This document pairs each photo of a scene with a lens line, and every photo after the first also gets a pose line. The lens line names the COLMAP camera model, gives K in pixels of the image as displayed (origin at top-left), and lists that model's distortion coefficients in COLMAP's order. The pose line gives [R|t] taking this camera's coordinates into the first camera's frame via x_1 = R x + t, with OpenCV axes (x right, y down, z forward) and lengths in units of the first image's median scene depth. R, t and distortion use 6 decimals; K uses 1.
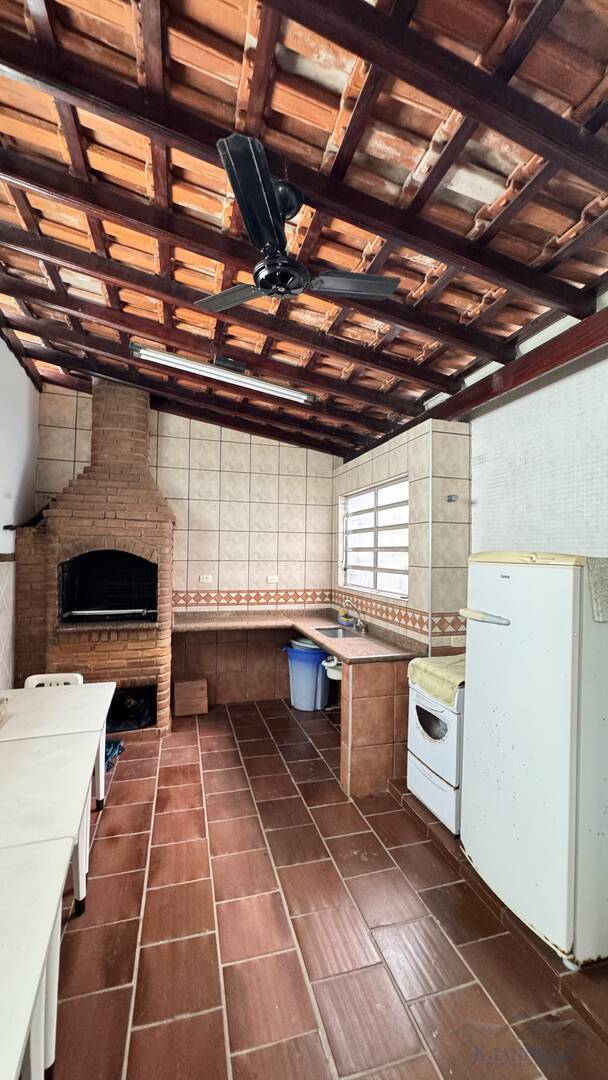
lens RADIAL K [[433.7, 0, 304.0], [0, 433.7, 540.0], [0, 0, 1]] dist [-0.003712, 0.000067]
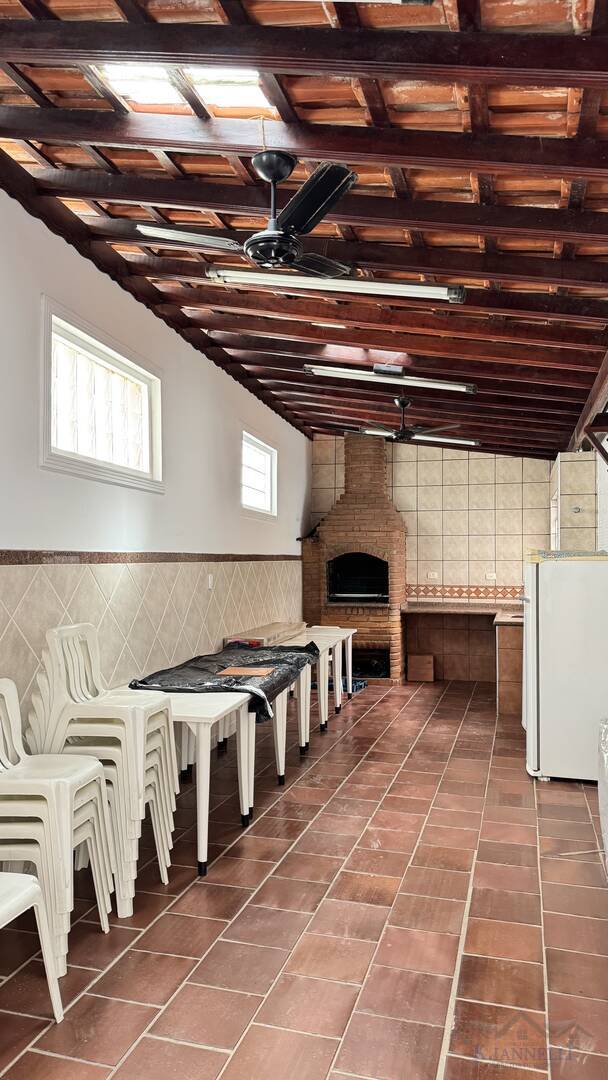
lens RADIAL K [[767.1, 0, 304.0], [0, 767.1, 540.0], [0, 0, 1]] dist [0.001534, 0.000107]
pose [[0.853071, -0.024289, -0.521230, 0.619008], [0.025503, 0.999663, -0.004844, -0.009000], [0.521172, -0.009161, 0.853402, -1.073472]]
